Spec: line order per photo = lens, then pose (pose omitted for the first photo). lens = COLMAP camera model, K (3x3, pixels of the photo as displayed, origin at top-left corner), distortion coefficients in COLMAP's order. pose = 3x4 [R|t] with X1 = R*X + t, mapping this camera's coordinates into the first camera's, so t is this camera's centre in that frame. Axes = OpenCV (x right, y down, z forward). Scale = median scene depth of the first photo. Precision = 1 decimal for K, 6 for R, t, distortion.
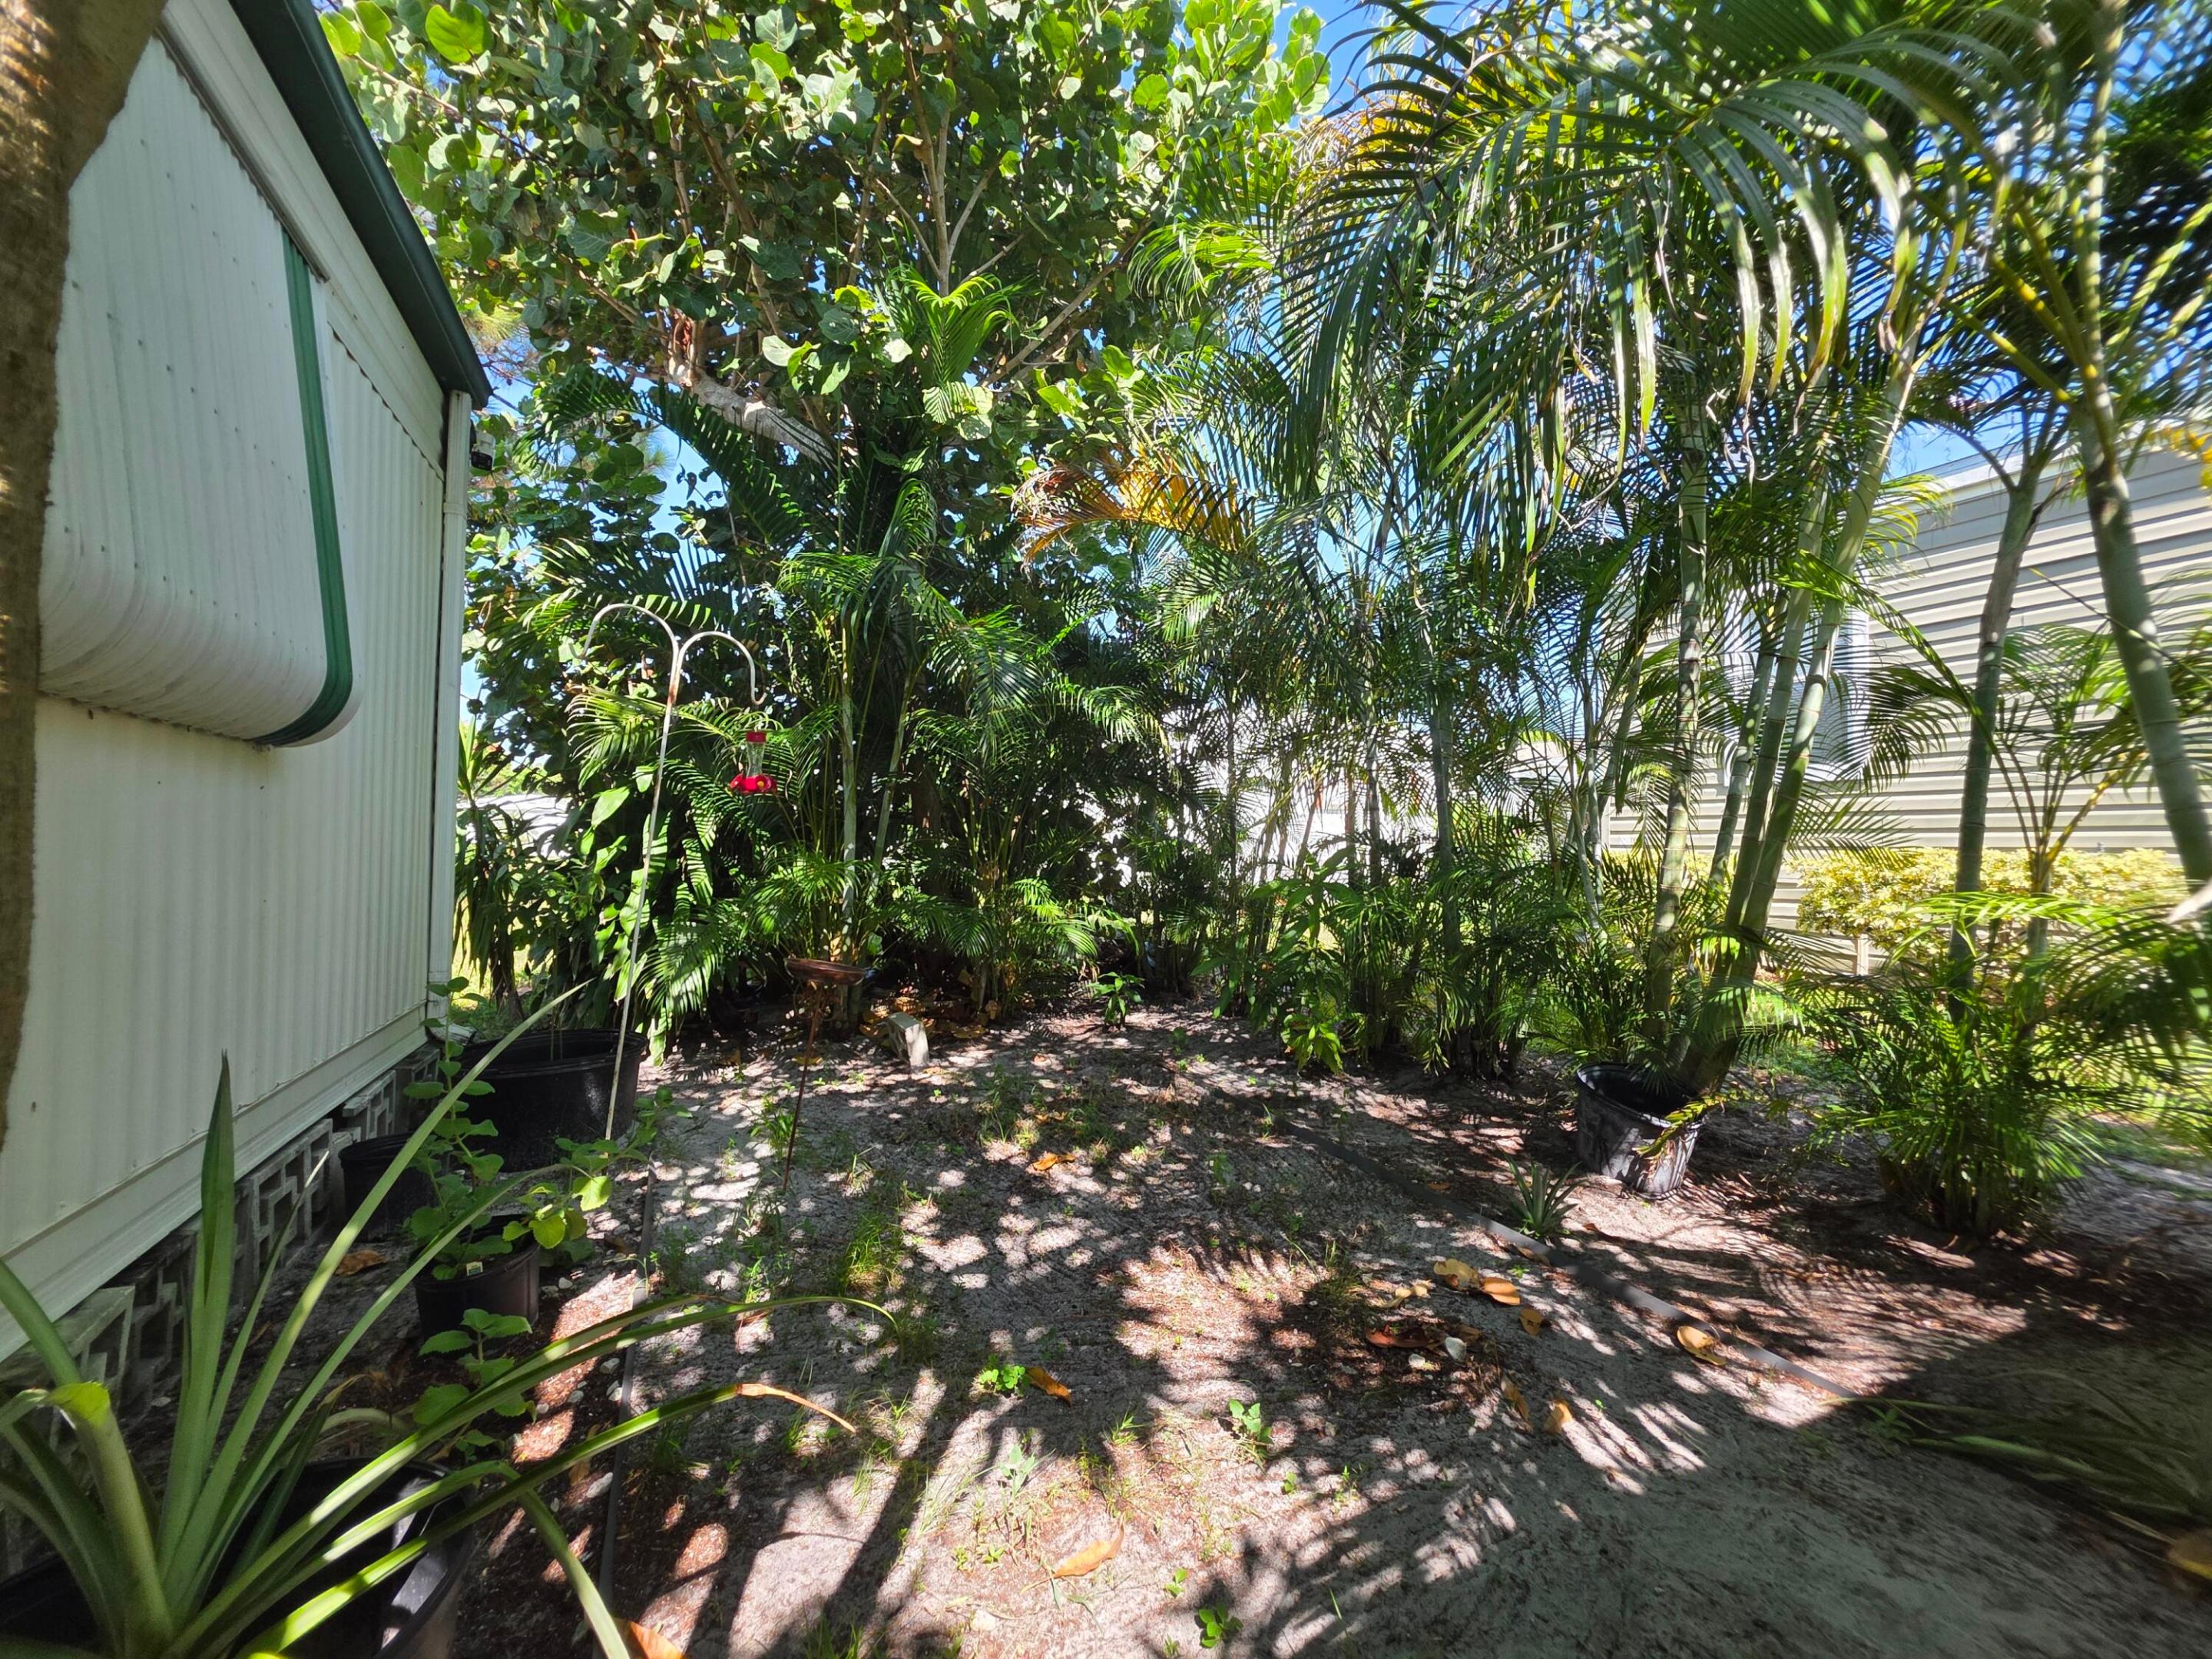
lens RADIAL K [[890.2, 0, 1105.3], [0, 890.2, 830.6], [0, 0, 1]] dist [0.001684, 0.000044]
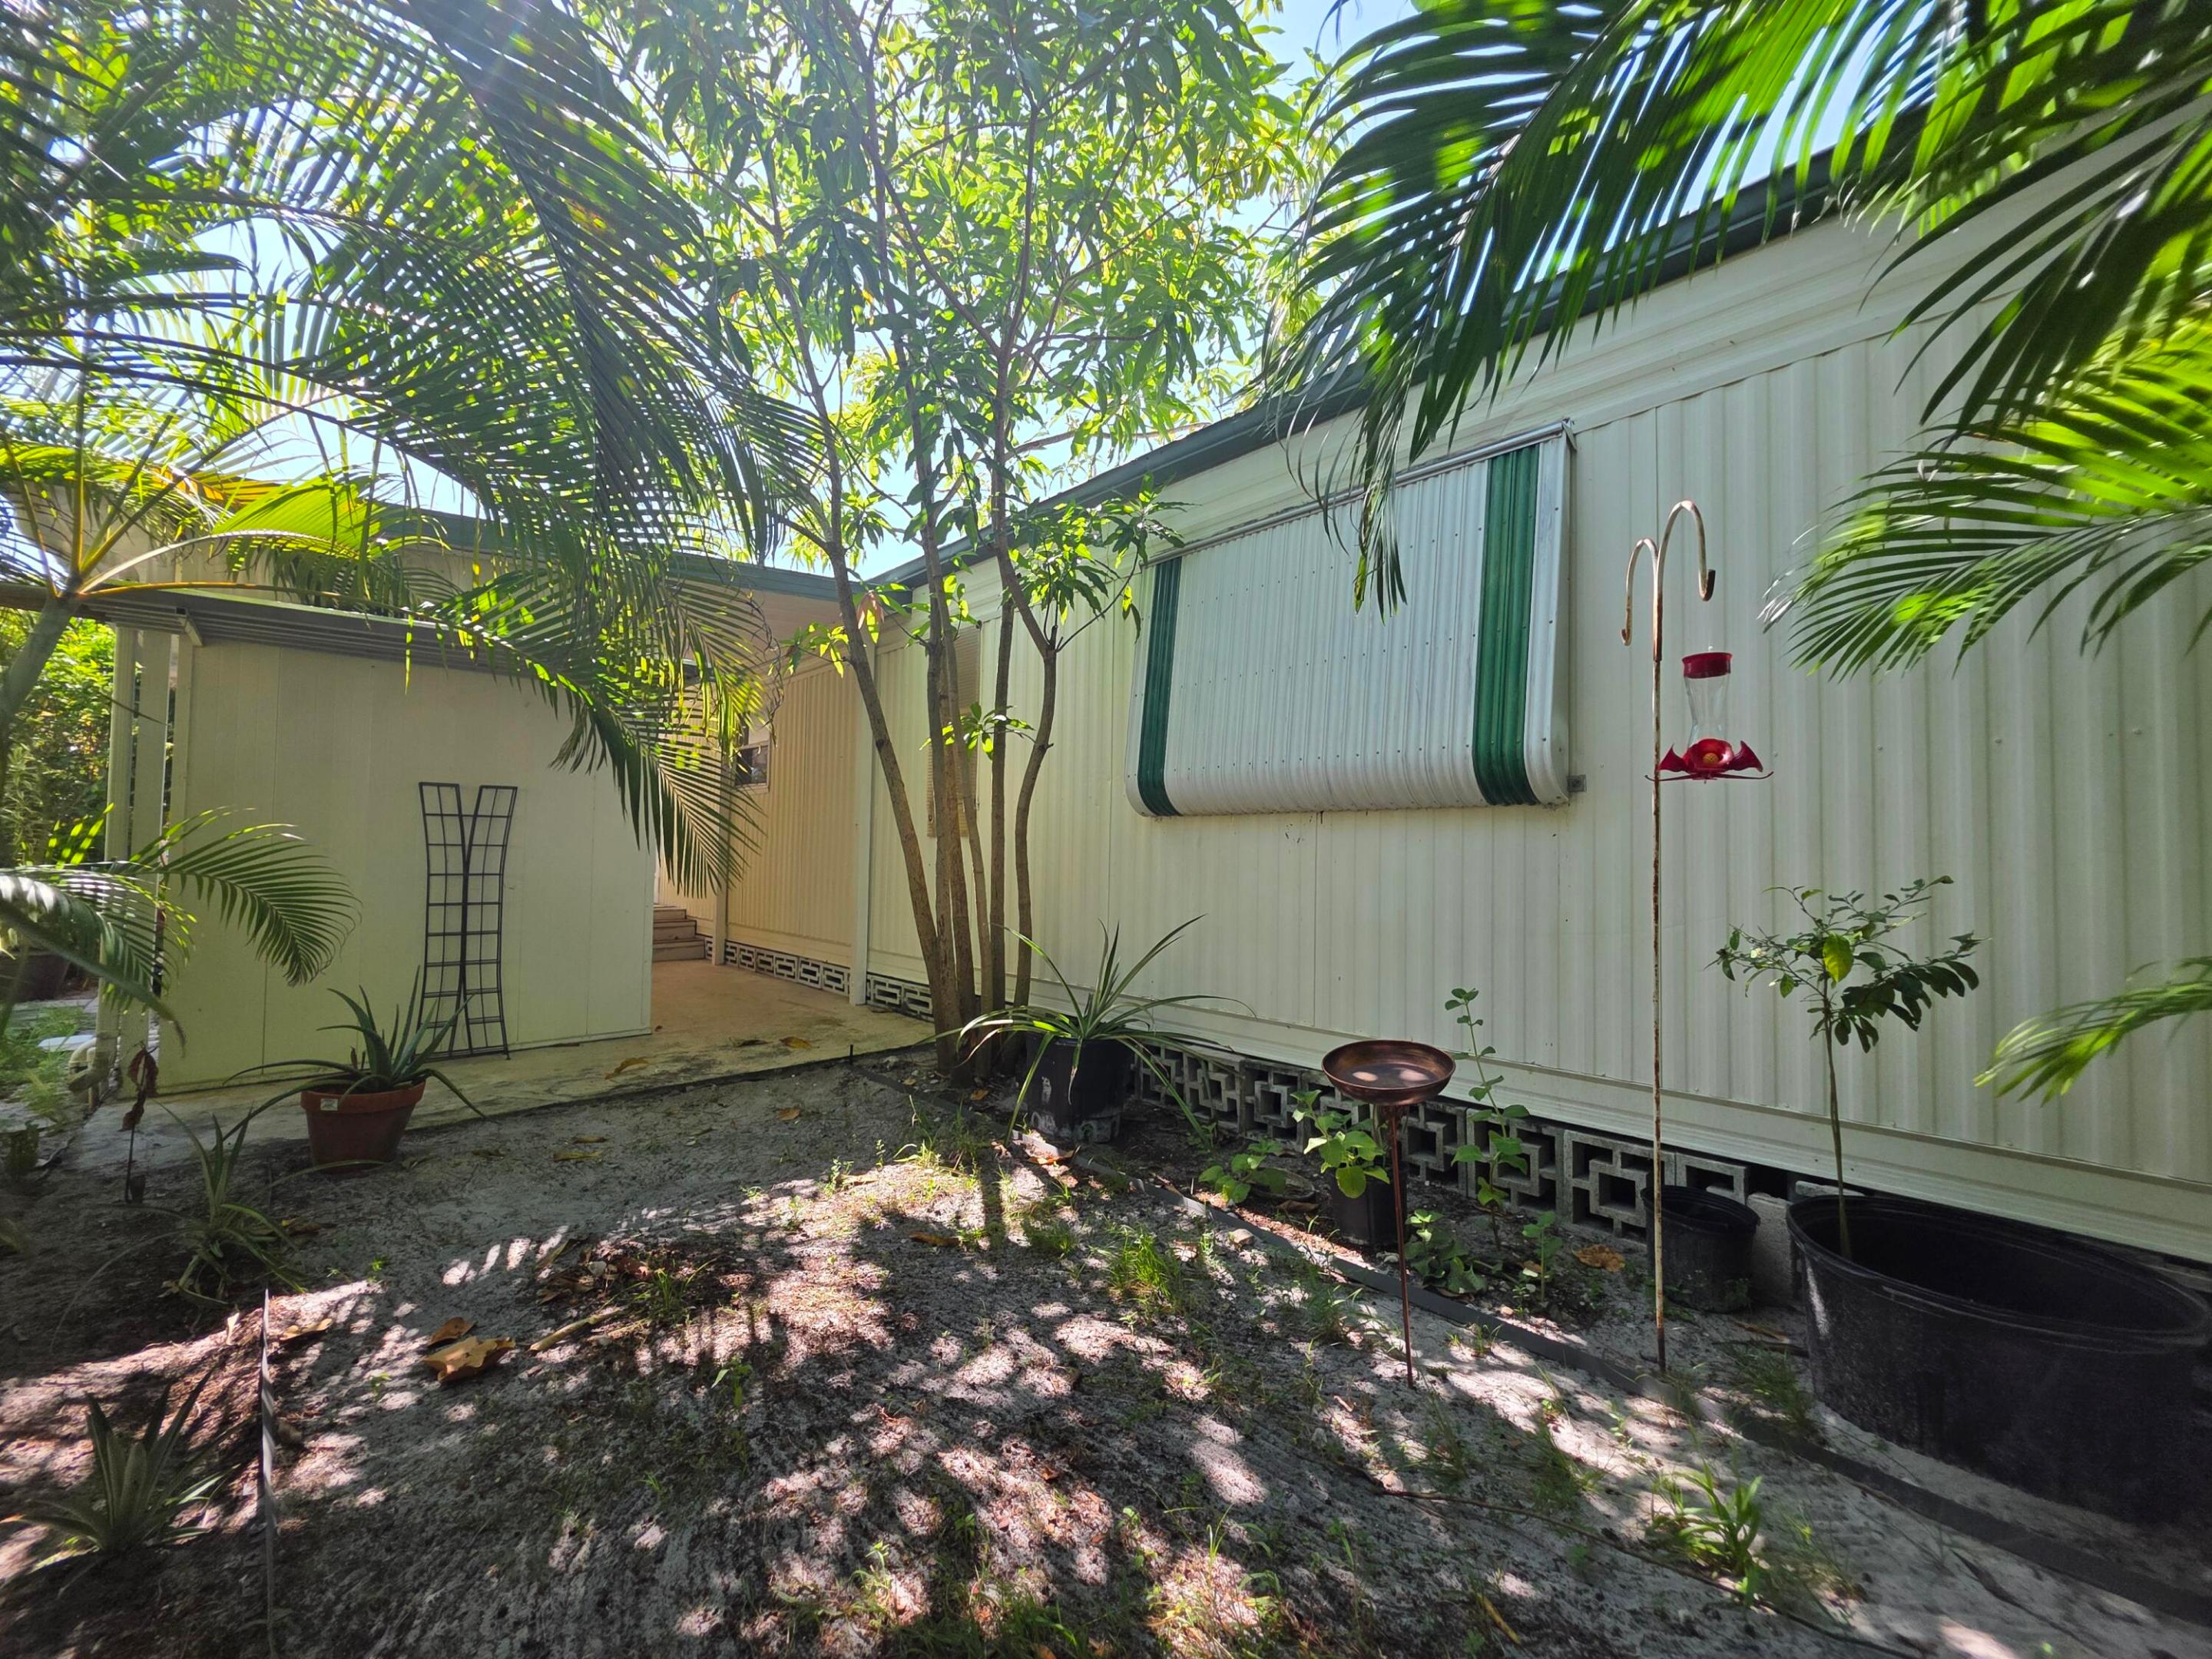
lens RADIAL K [[890.2, 0, 1107.2], [0, 890.2, 834.3], [0, 0, 1]] dist [0.001684, 0.000044]
pose [[-0.950936, -0.040064, -0.306781, 0.102626], [-0.025107, 0.998303, -0.052548, 0.030043], [0.308366, -0.042268, -0.950328, 1.852289]]
